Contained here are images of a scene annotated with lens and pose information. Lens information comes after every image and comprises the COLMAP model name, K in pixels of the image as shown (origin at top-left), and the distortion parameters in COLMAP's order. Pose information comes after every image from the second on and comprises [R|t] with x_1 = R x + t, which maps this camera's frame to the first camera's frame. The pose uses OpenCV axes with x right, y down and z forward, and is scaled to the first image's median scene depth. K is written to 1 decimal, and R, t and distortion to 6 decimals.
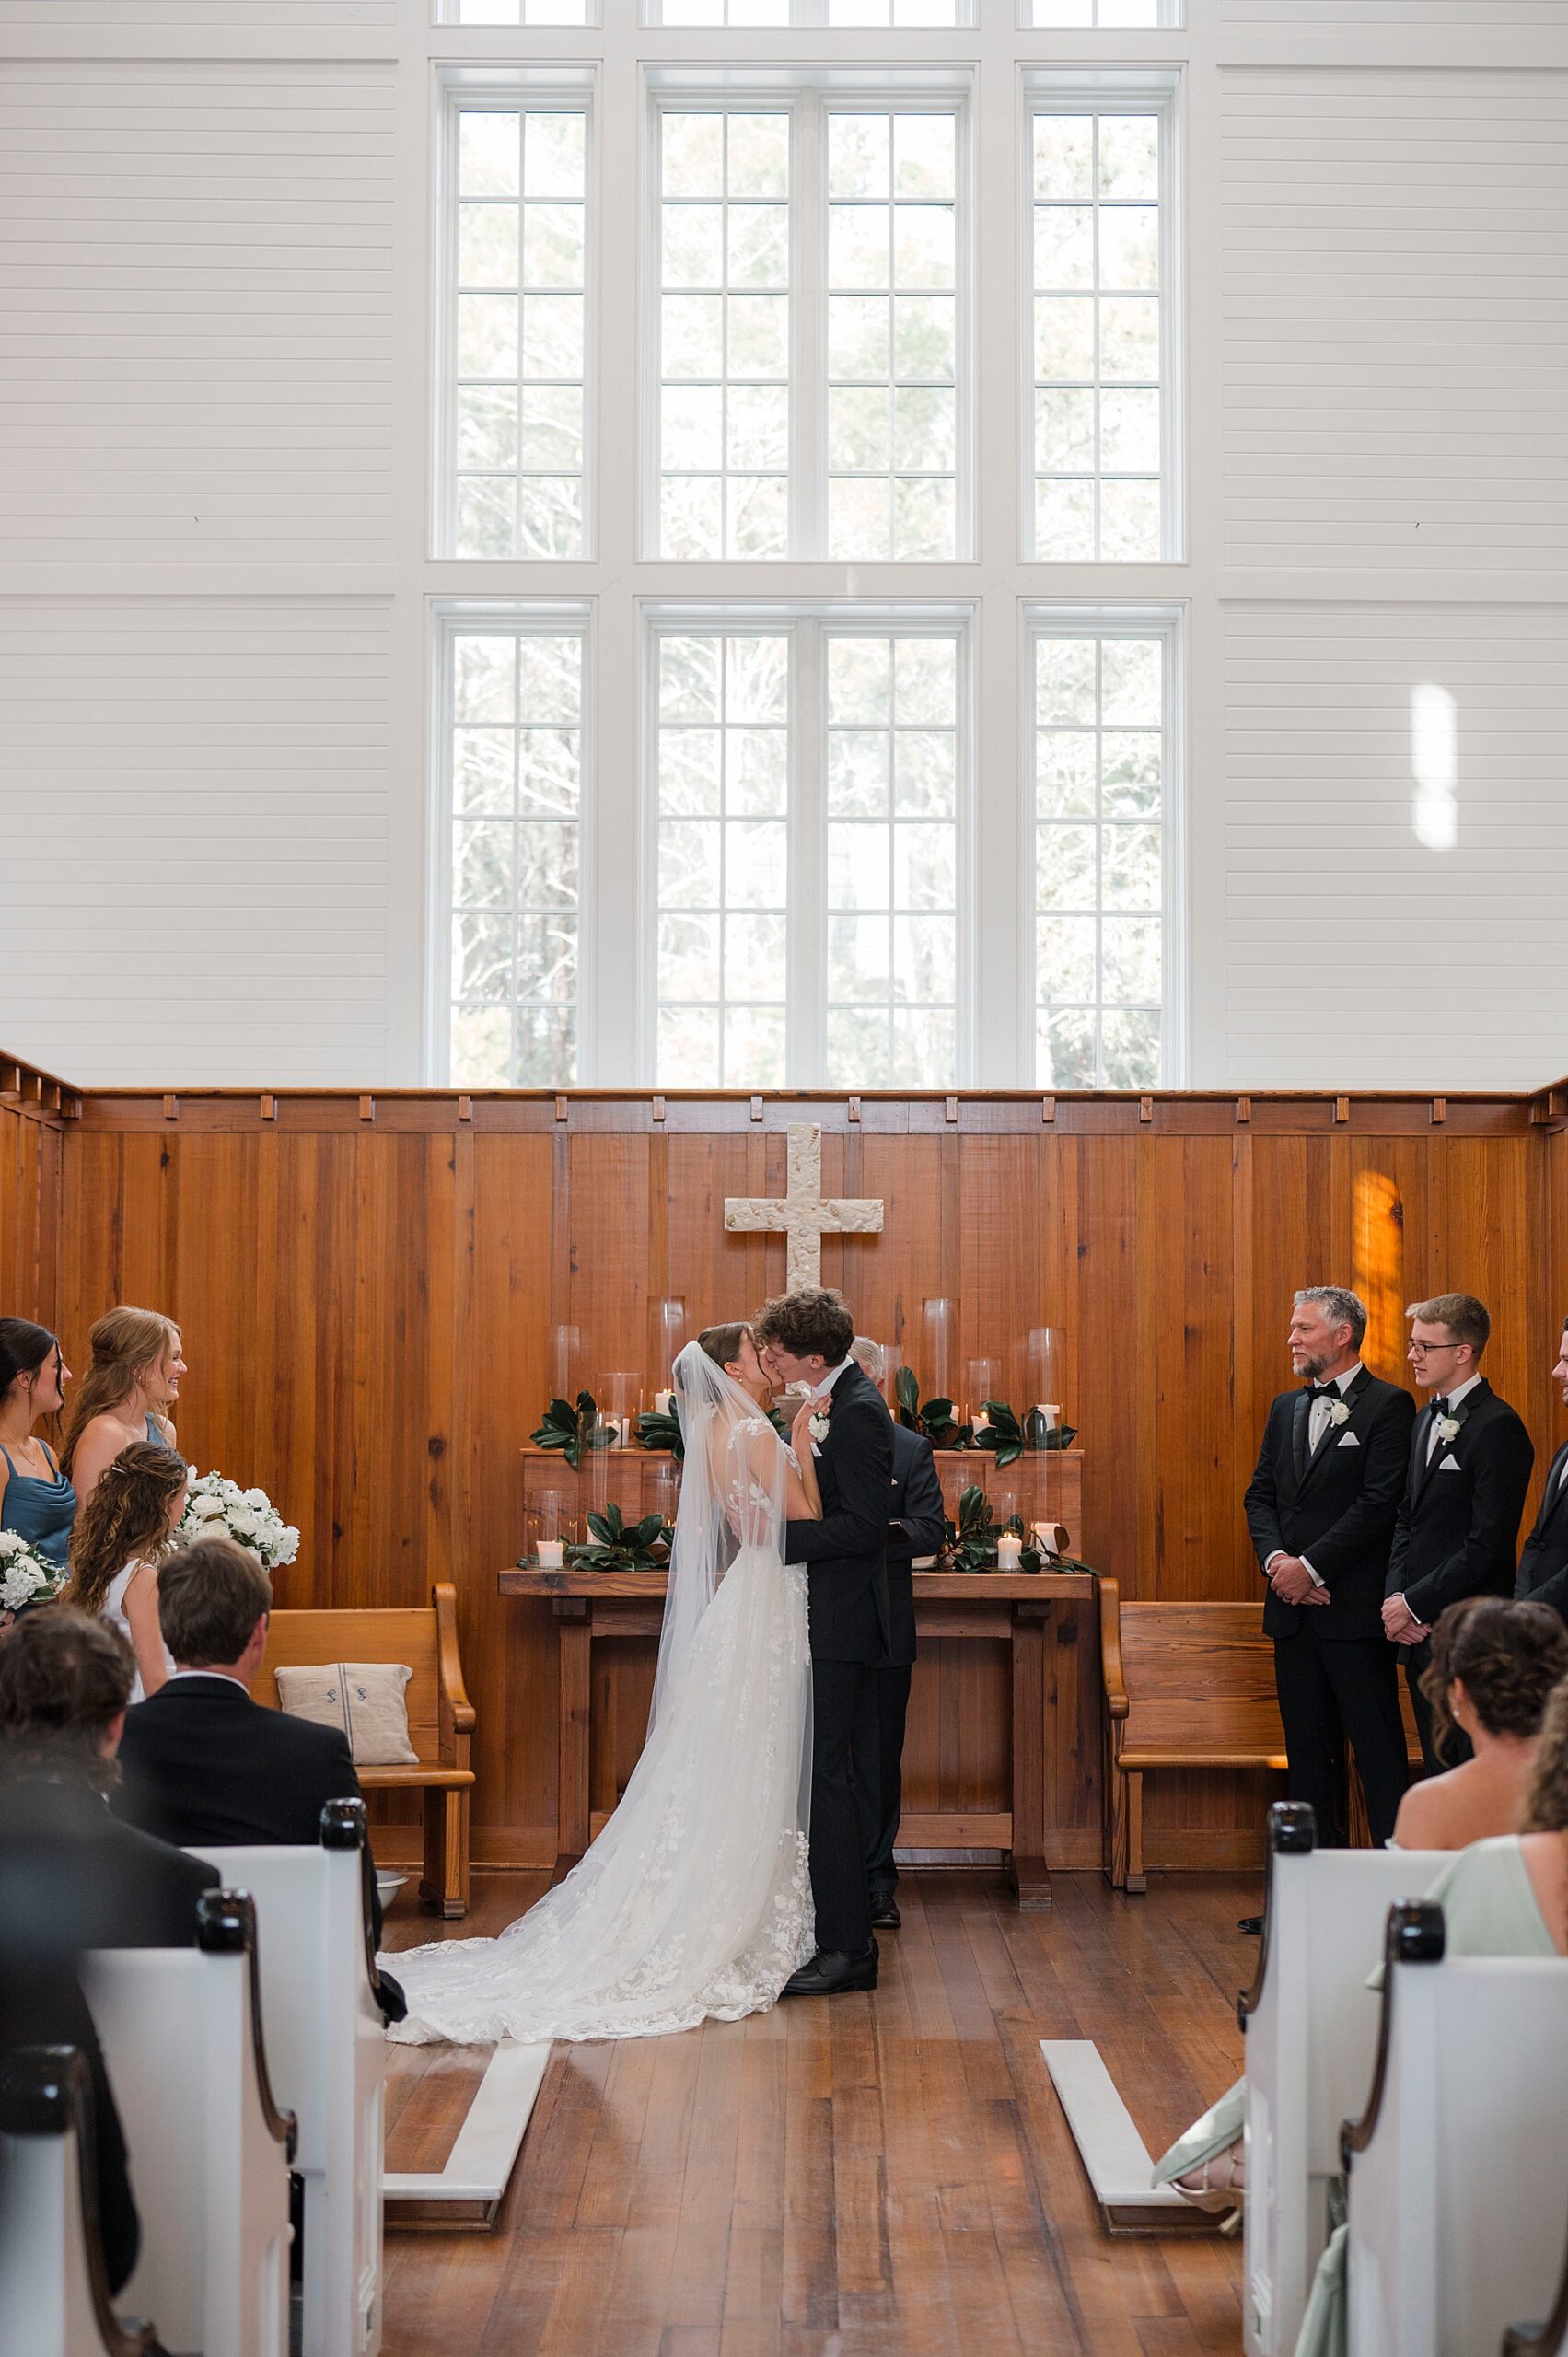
lens RADIAL K [[3252.3, 0, 784.0], [0, 3252.3, 1178.5], [0, 0, 1]] dist [0.195172, -0.007039]
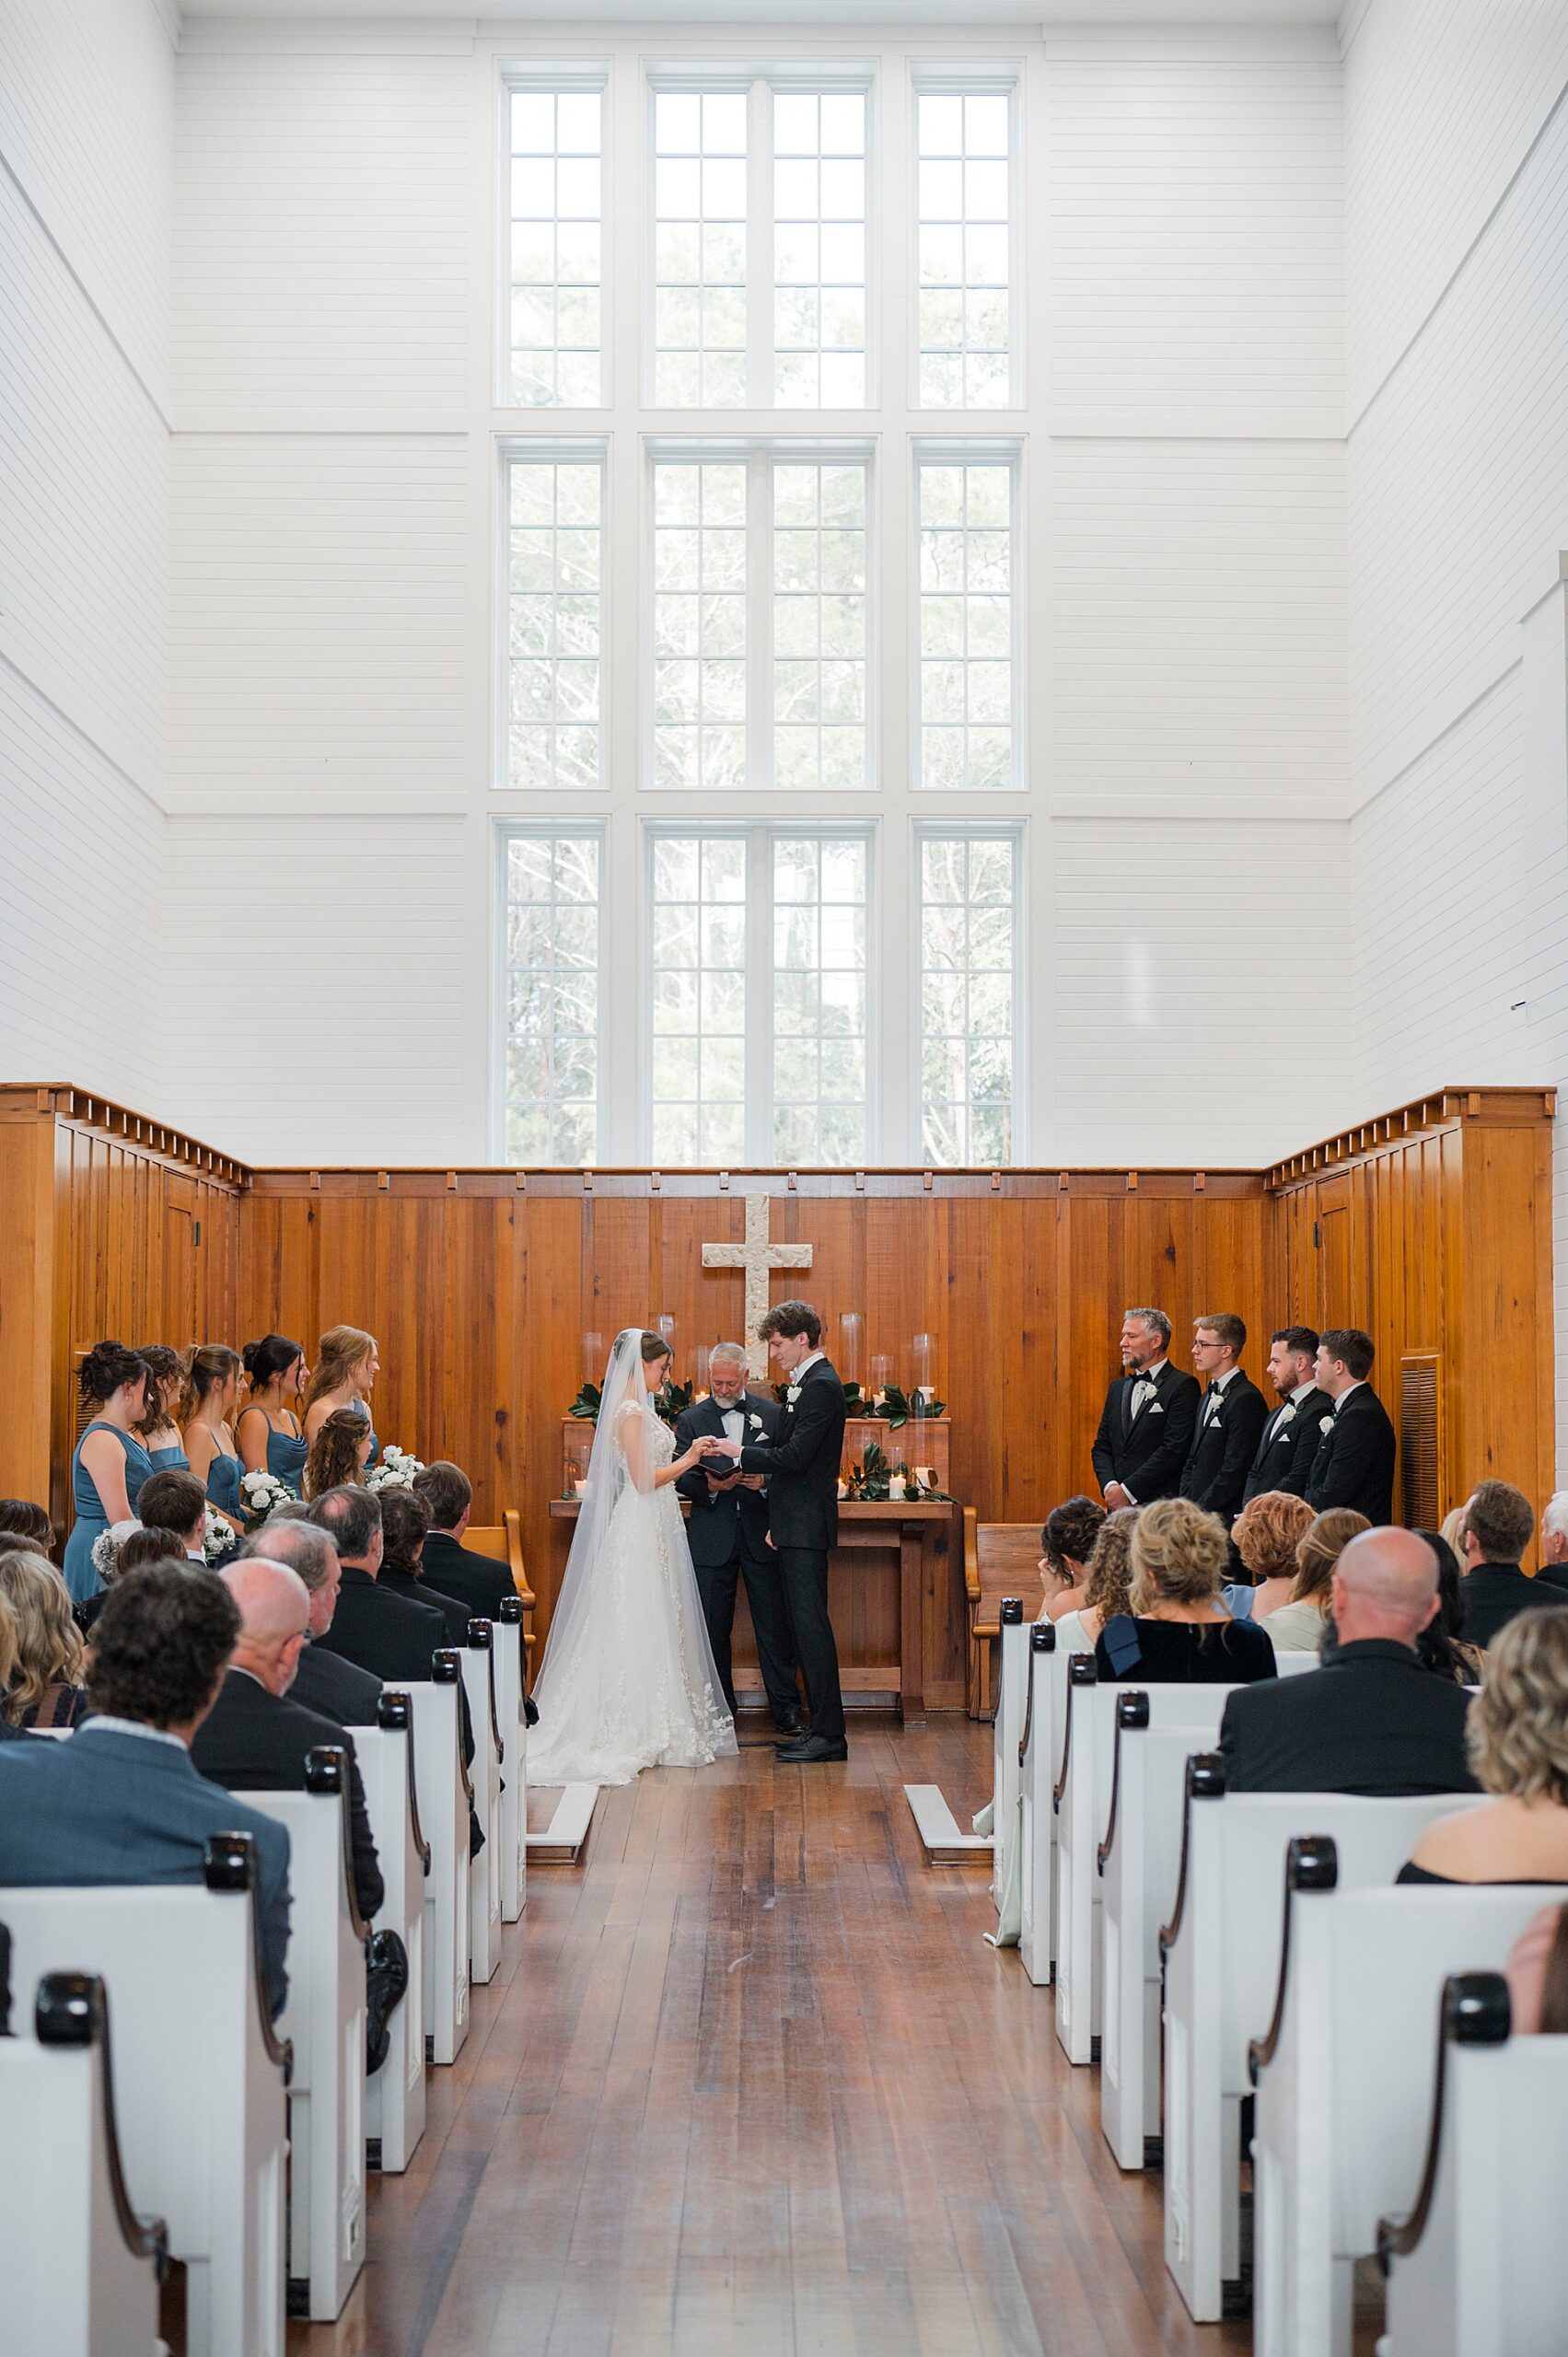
lens RADIAL K [[3252.3, 0, 784.0], [0, 3252.3, 1178.5], [0, 0, 1]] dist [0.195172, -0.007039]
pose [[0.999912, -0.000651, 0.013284, -0.001110], [0.000583, 0.999987, 0.005109, -0.029654], [-0.013287, -0.005101, 0.999899, -0.431538]]
